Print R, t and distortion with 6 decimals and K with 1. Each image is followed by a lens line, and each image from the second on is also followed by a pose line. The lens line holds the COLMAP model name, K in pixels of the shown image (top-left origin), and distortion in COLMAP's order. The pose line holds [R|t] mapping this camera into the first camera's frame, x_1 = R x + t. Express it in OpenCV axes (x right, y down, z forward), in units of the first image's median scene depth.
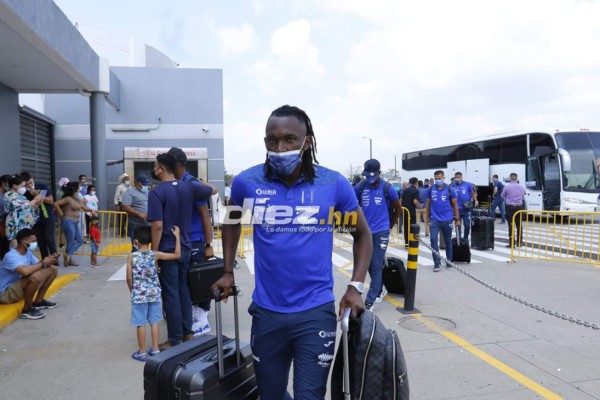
lens RADIAL K [[448.8, 0, 297.3], [0, 448.8, 199.5], [0, 0, 1]] dist [-0.068630, 0.043032]
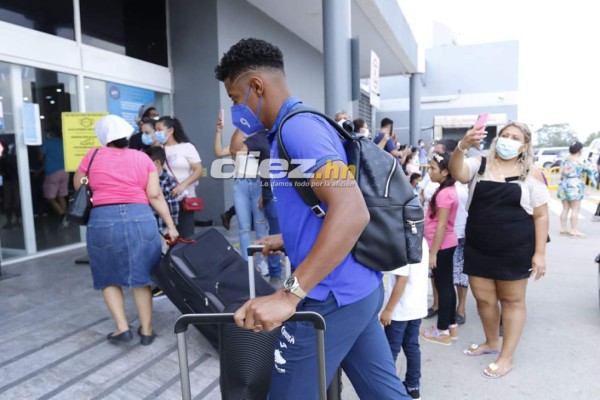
lens RADIAL K [[440.1, 0, 300.0], [0, 440.1, 200.0], [0, 0, 1]] dist [-0.064647, 0.038583]
pose [[0.846101, 0.052672, -0.530414, -0.050065], [-0.008170, 0.996270, 0.085900, 0.012654], [0.532960, -0.068346, 0.843376, -0.238915]]
